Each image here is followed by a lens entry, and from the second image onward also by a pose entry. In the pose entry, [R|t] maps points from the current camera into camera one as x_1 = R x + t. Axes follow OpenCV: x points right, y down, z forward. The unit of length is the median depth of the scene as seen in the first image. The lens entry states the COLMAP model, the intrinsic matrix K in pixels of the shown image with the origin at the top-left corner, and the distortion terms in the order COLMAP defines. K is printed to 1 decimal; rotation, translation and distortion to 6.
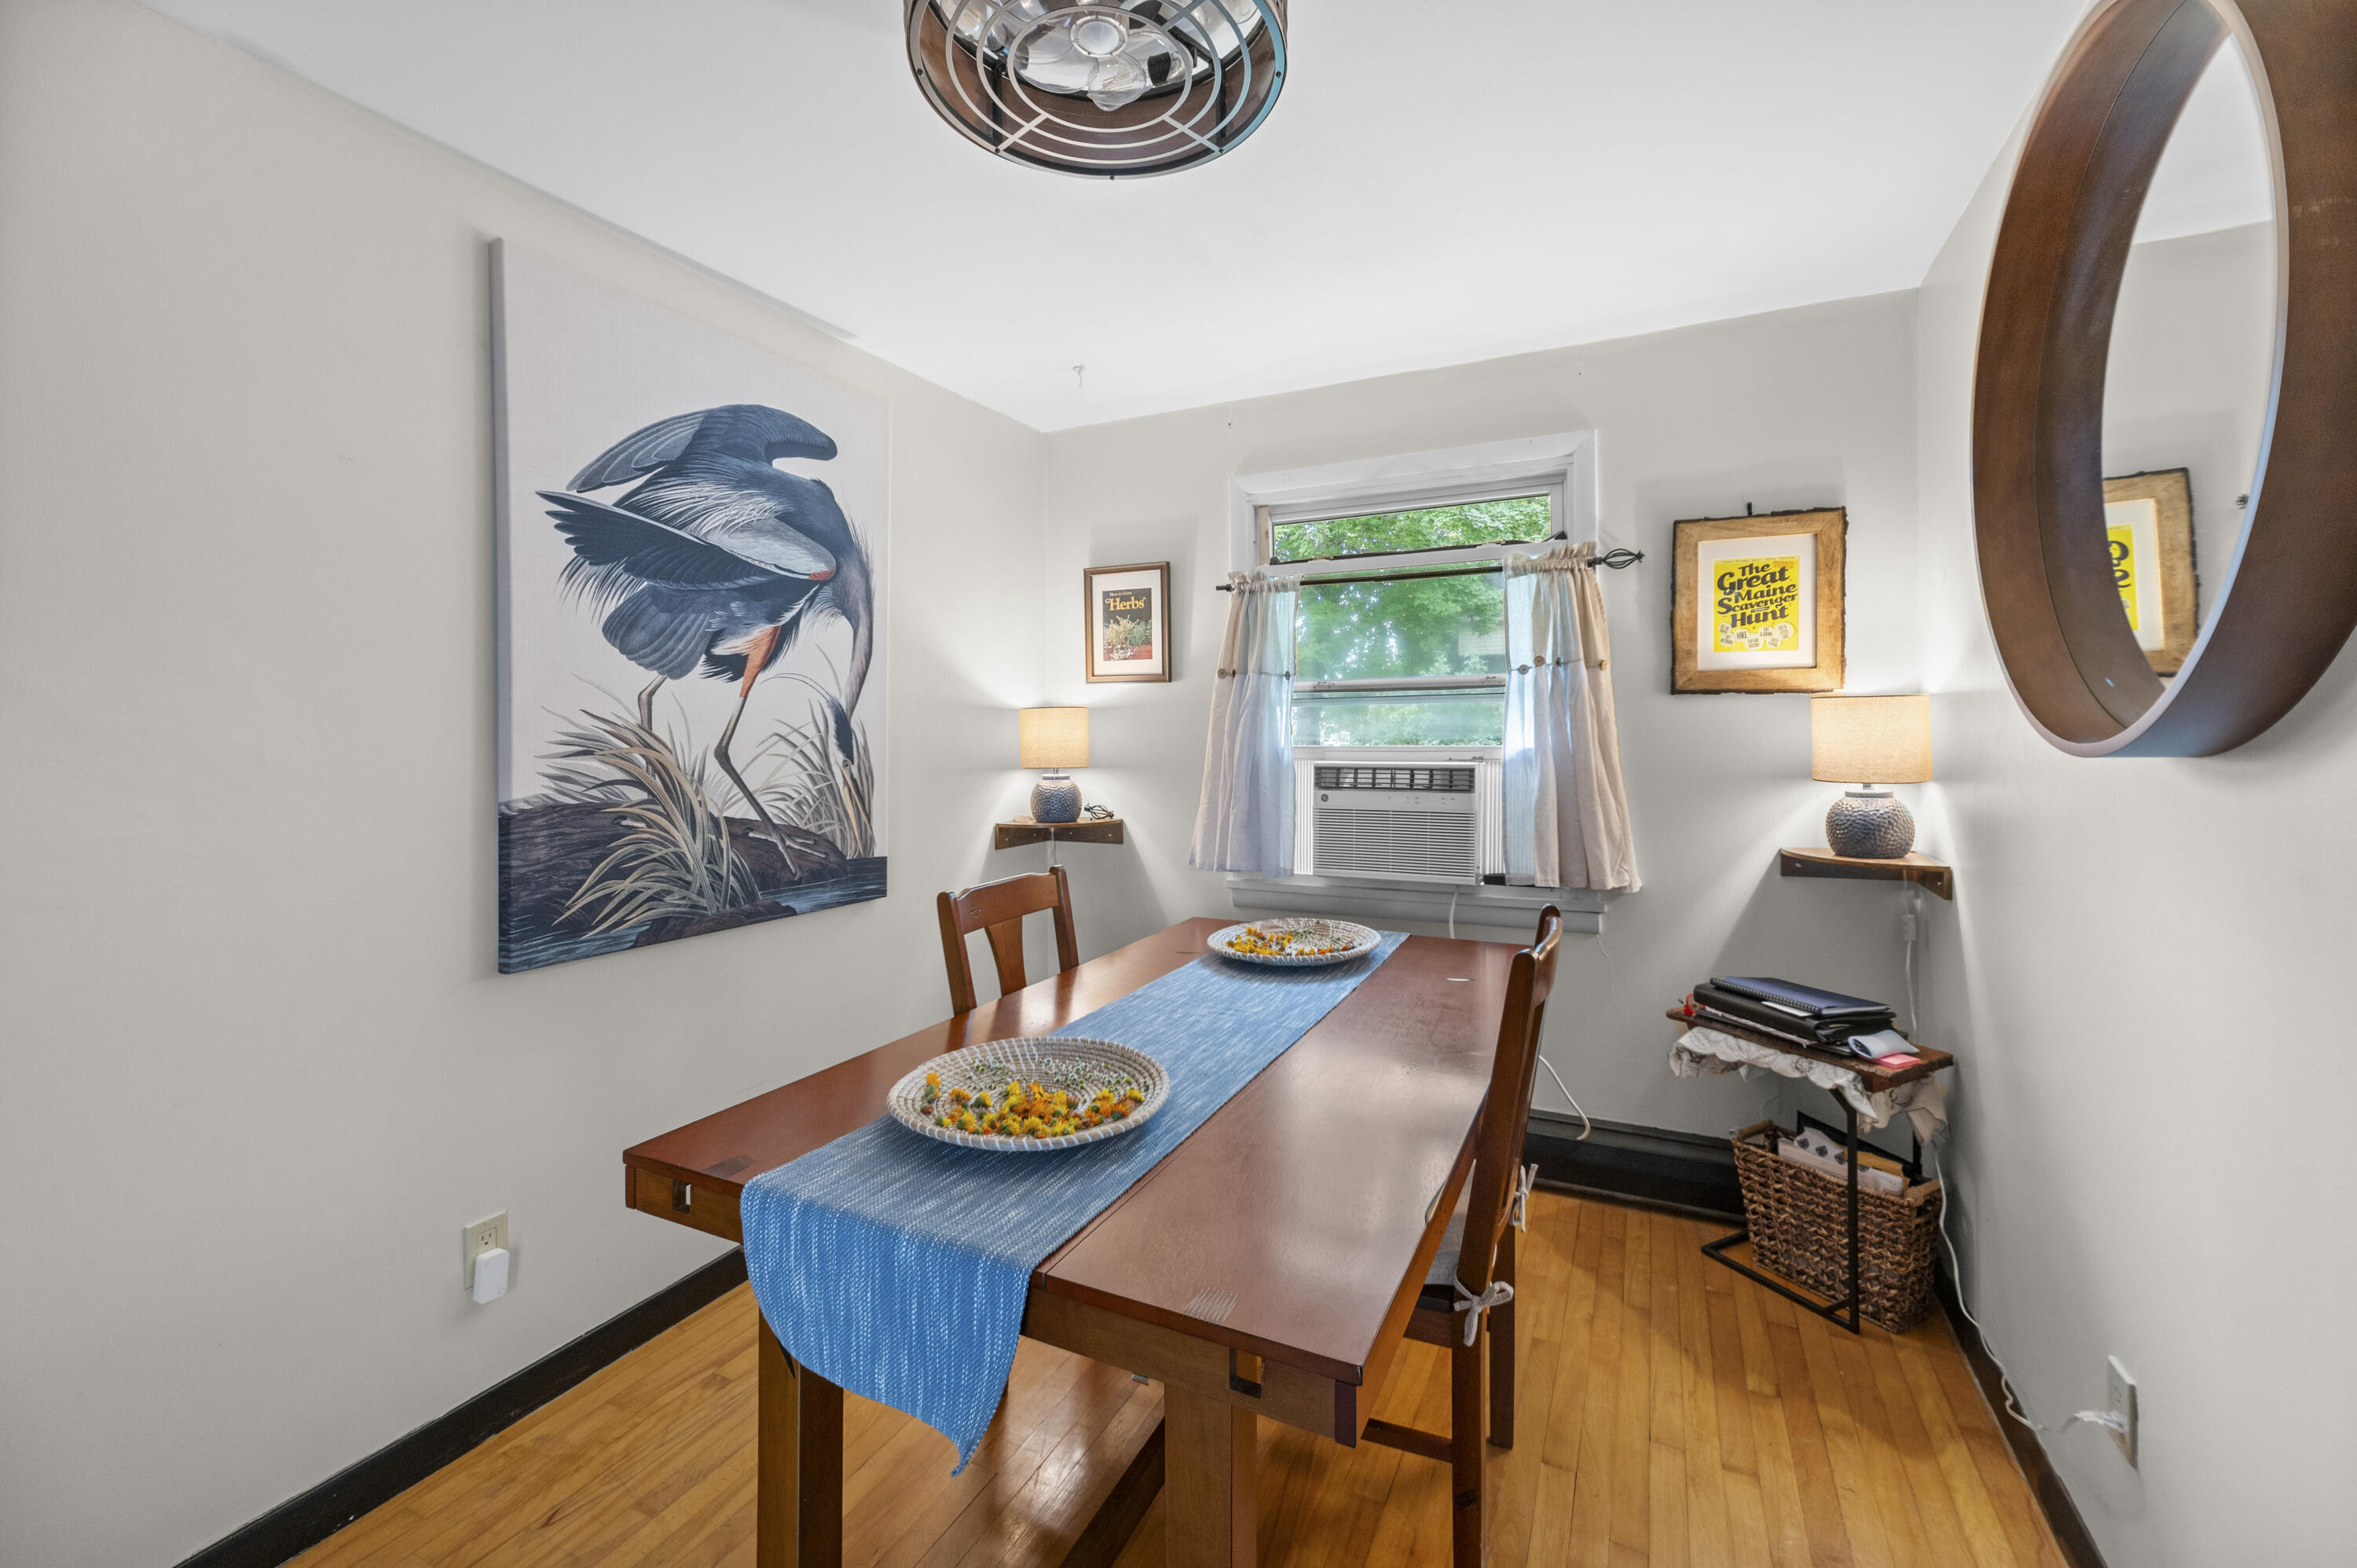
lens RADIAL K [[951.2, 0, 1178.6], [0, 951.2, 761.2], [0, 0, 1]] dist [-0.001412, -0.000016]
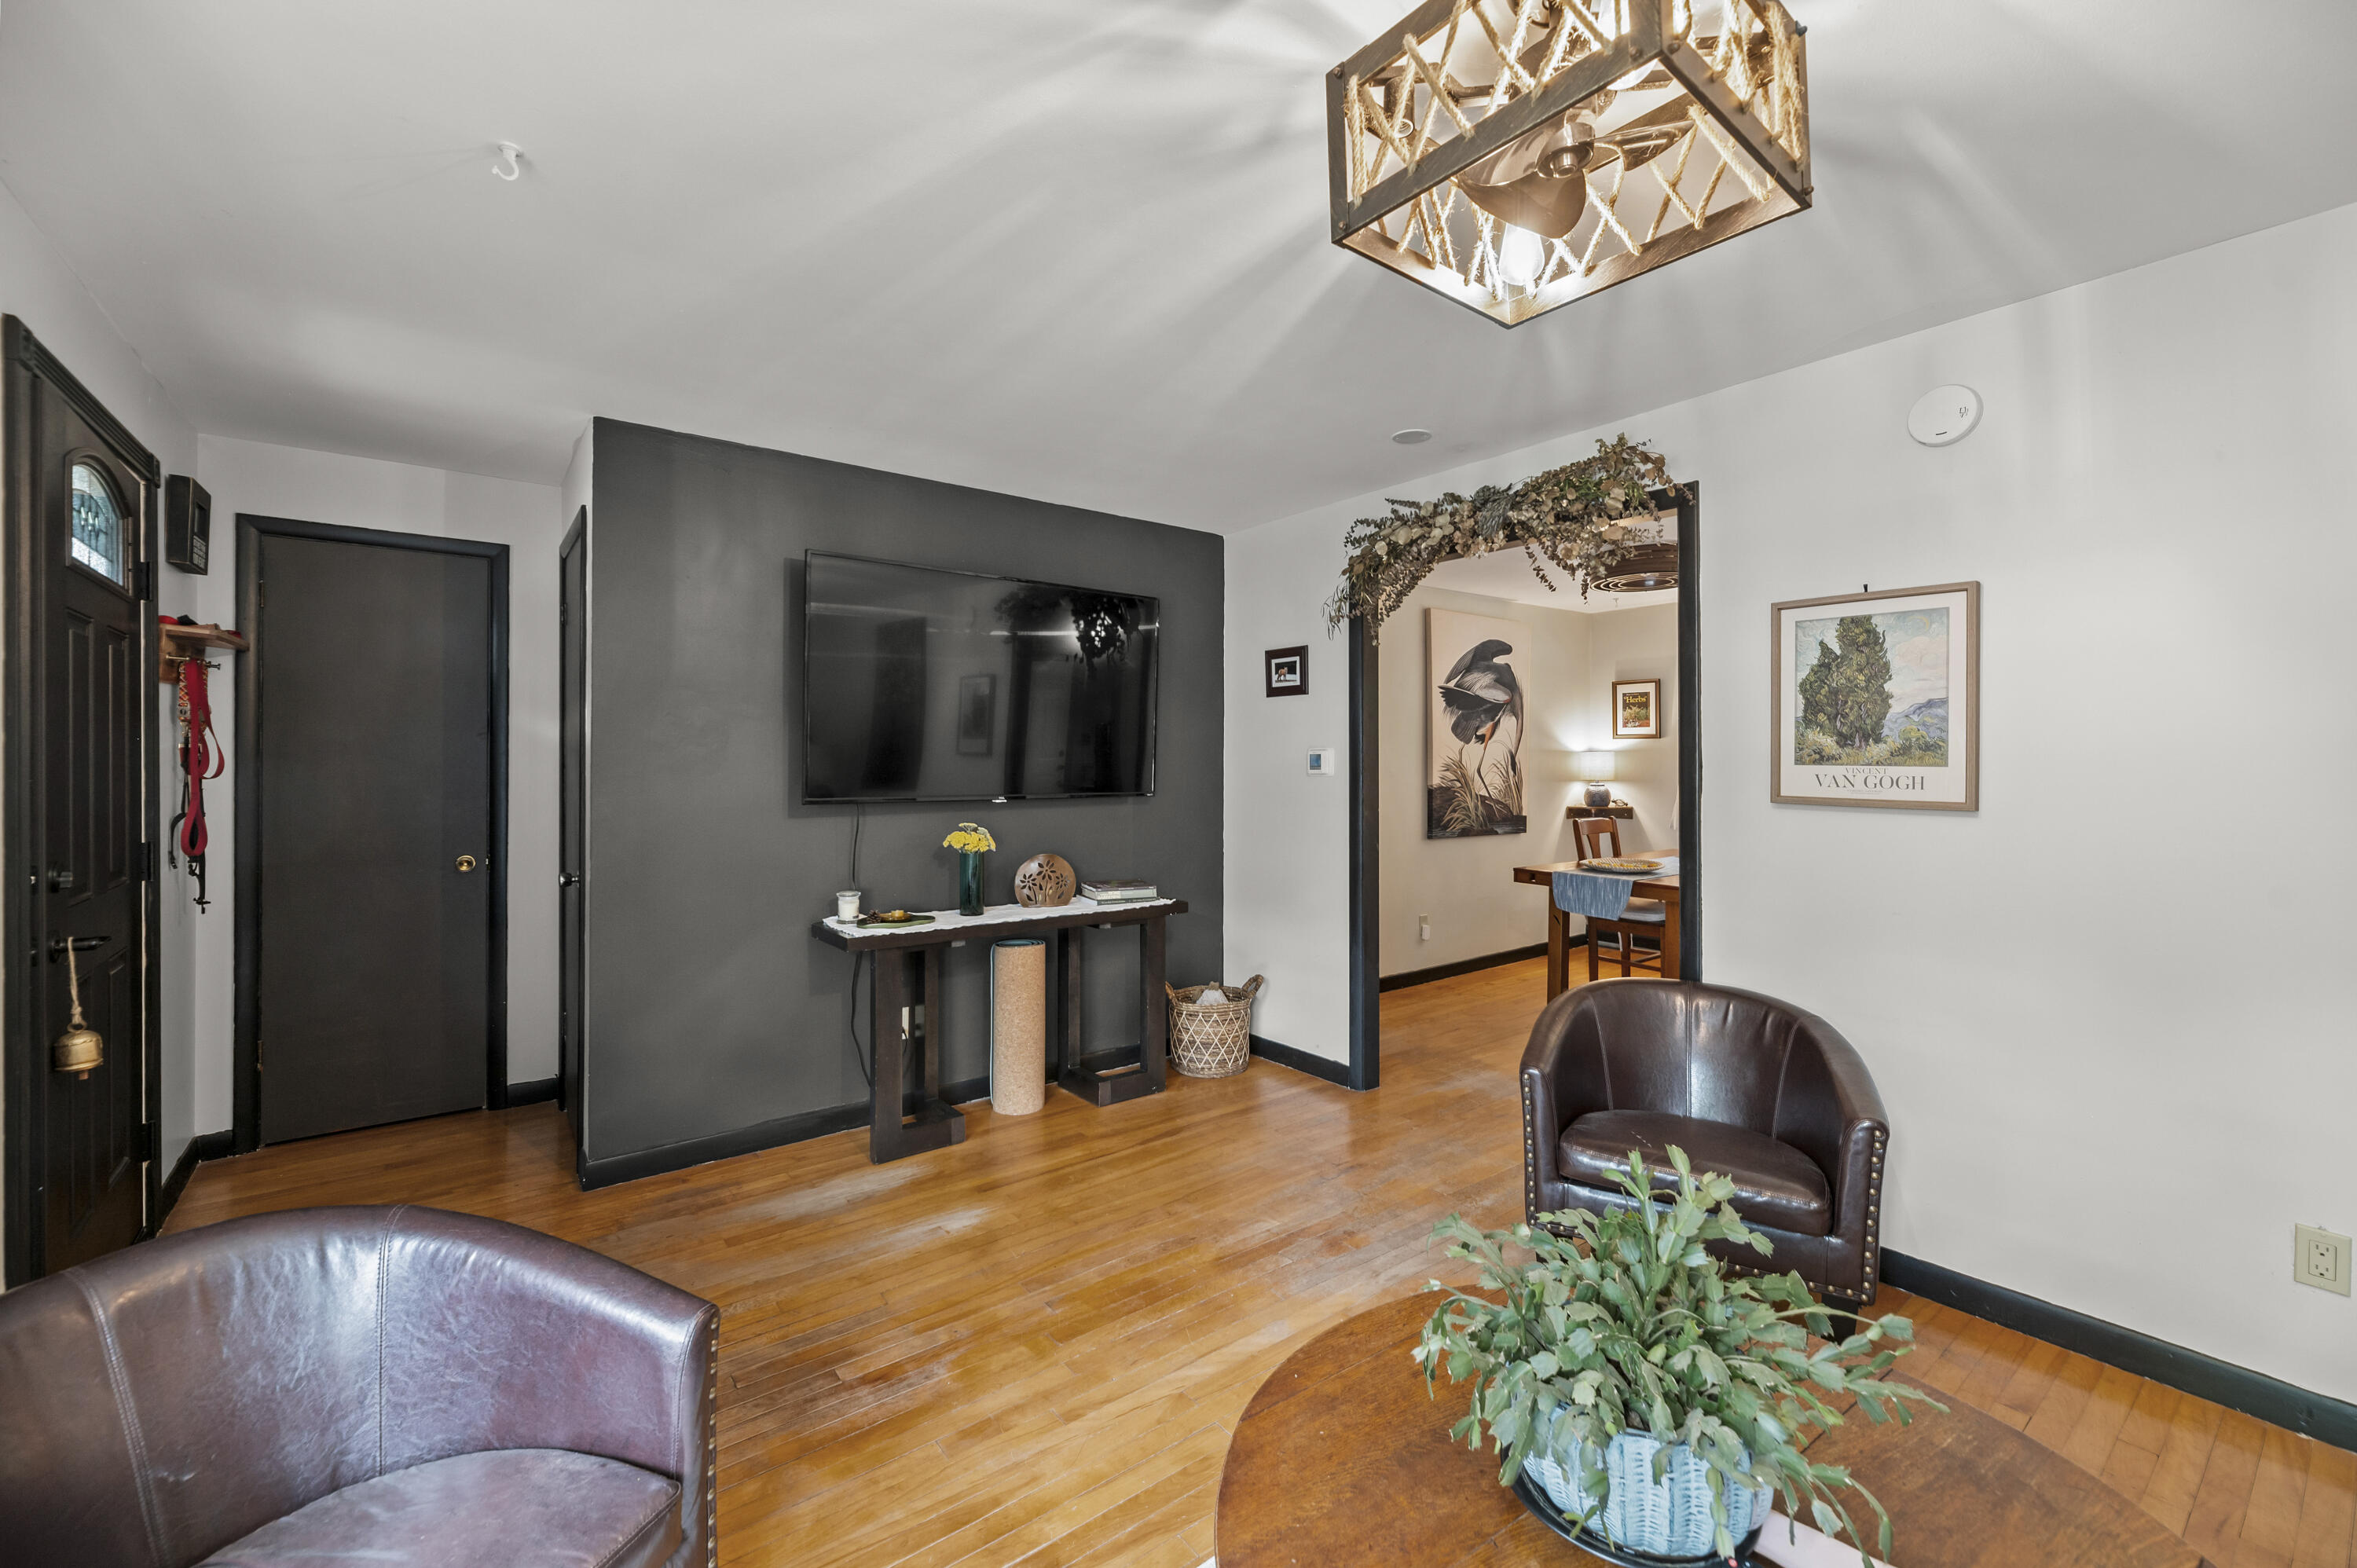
lens RADIAL K [[951.2, 0, 1184.1], [0, 951.2, 775.3], [0, 0, 1]] dist [-0.001412, -0.000016]
pose [[0.898378, 0.005408, -0.439190, -0.039321], [-0.013351, 0.999798, -0.015001, 0.052663], [0.439020, 0.019340, 0.898269, -1.698008]]
